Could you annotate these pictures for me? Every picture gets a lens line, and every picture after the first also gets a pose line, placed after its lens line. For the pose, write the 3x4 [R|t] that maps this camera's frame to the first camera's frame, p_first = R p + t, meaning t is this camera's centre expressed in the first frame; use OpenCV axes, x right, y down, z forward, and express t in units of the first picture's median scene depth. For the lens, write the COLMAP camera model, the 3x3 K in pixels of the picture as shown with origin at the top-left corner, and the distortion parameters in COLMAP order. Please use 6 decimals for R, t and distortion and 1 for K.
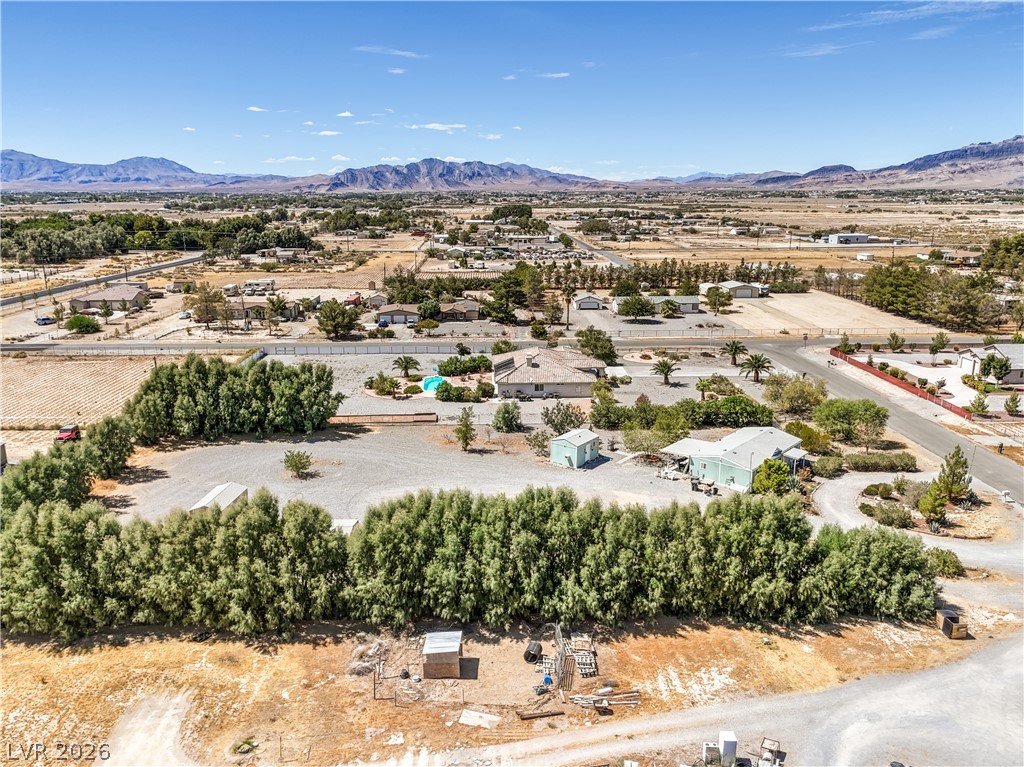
lens RADIAL K [[784.6, 0, 523.6], [0, 784.6, 382.9], [0, 0, 1]] dist [0.066072, -0.055727]
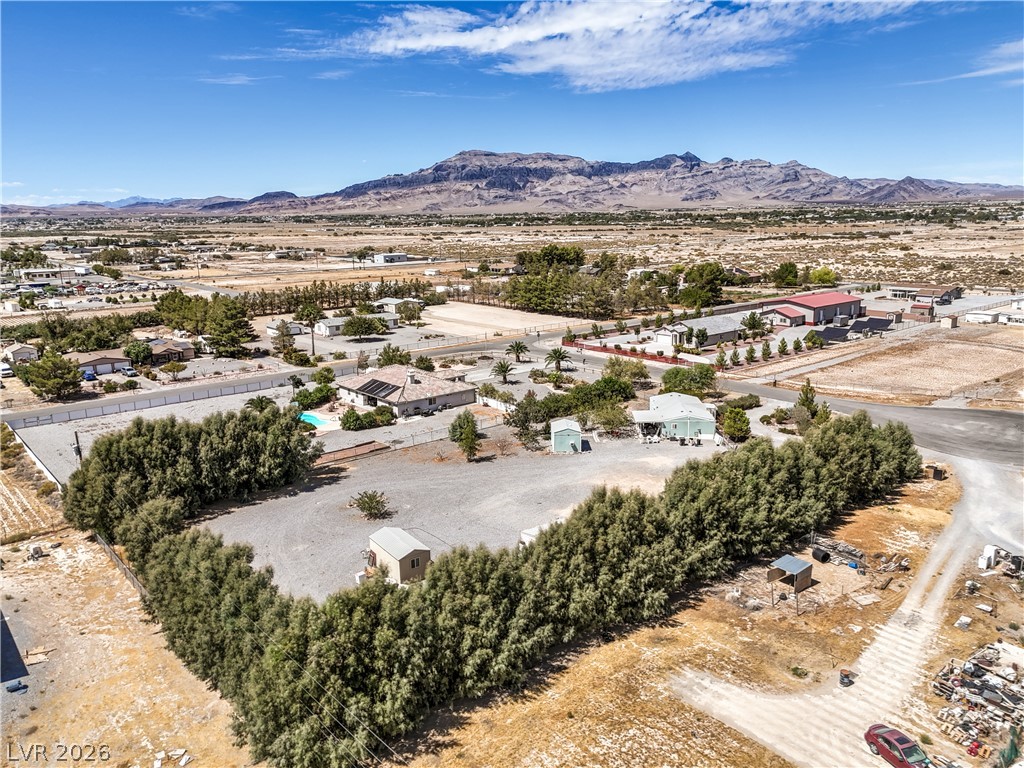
lens RADIAL K [[784.6, 0, 523.6], [0, 784.6, 383.4], [0, 0, 1]] dist [0.066072, -0.055727]
pose [[0.780561, -0.145286, 0.607960, -0.323421], [0.163537, 0.986202, 0.025710, -0.015486], [-0.603307, 0.079356, 0.793551, 0.067382]]
